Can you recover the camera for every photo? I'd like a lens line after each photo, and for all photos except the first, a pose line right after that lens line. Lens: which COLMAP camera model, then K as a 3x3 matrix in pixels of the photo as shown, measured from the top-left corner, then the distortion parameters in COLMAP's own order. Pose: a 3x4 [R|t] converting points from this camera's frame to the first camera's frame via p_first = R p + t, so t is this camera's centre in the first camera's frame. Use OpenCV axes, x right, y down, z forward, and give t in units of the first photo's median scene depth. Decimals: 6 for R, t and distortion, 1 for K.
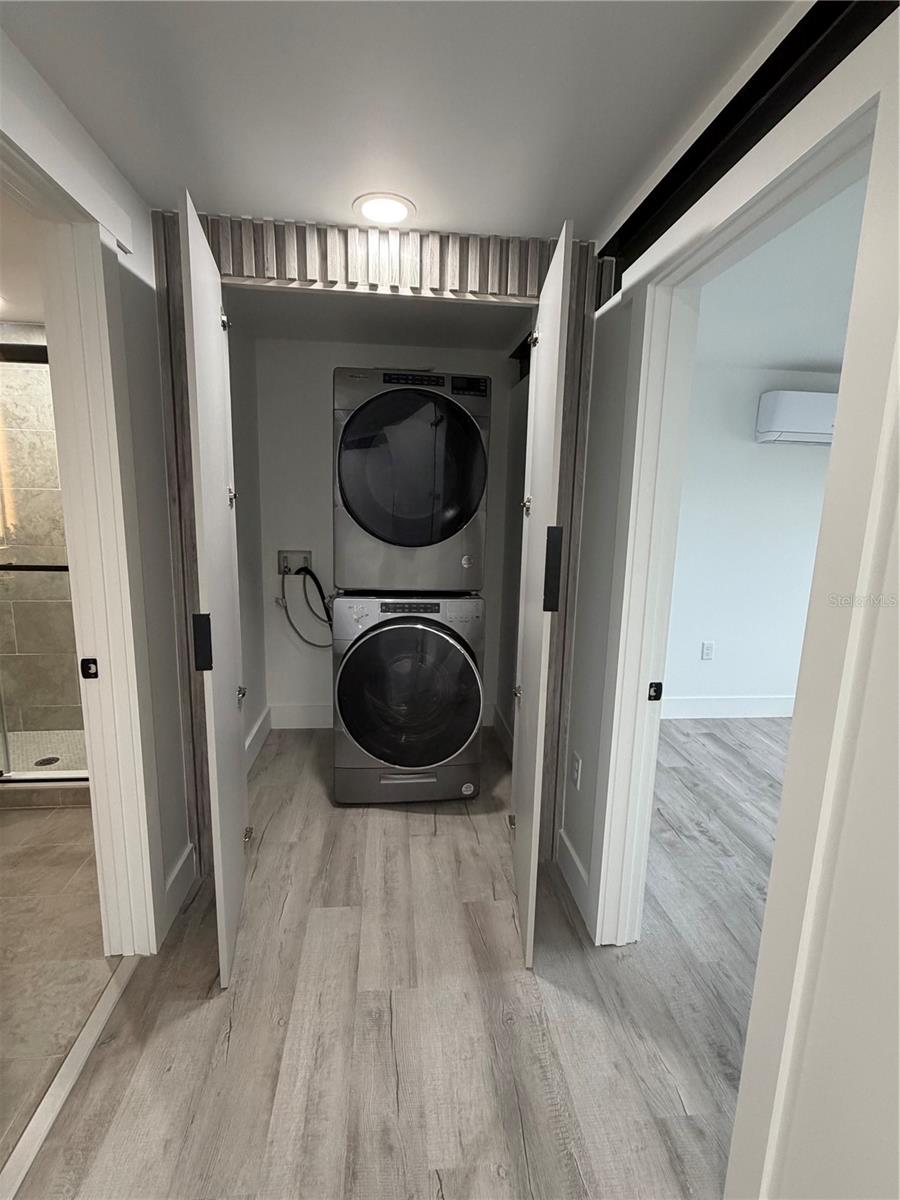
lens RADIAL K [[567.2, 0, 449.1], [0, 567.2, 606.2], [0, 0, 1]] dist [-0.000871, -0.000270]
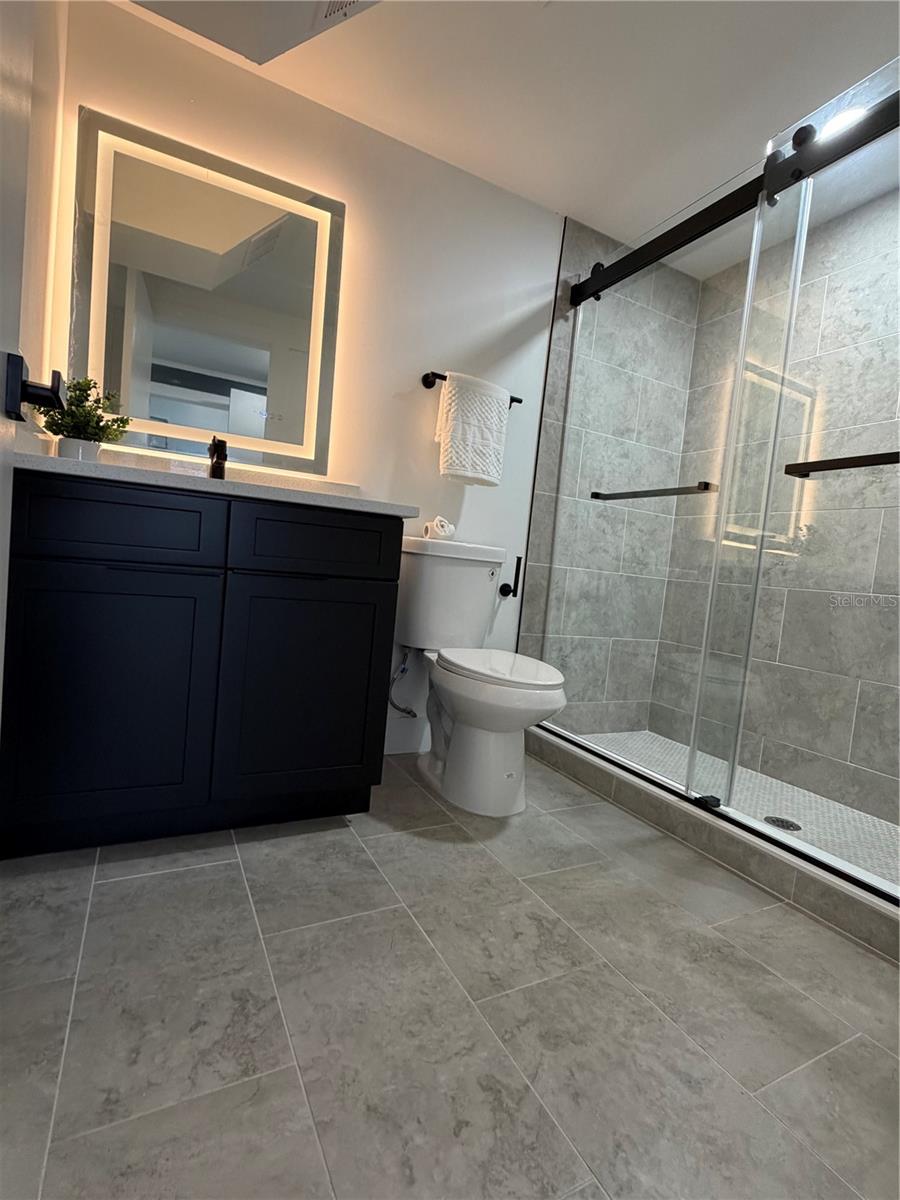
lens RADIAL K [[567.2, 0, 440.2], [0, 567.2, 601.5], [0, 0, 1]] dist [-0.000871, -0.000270]
pose [[0.353485, 0.062227, -0.933368, -0.250250], [-0.245303, 0.969033, -0.028297, 0.136959], [0.902704, 0.238961, 0.357803, 0.343524]]
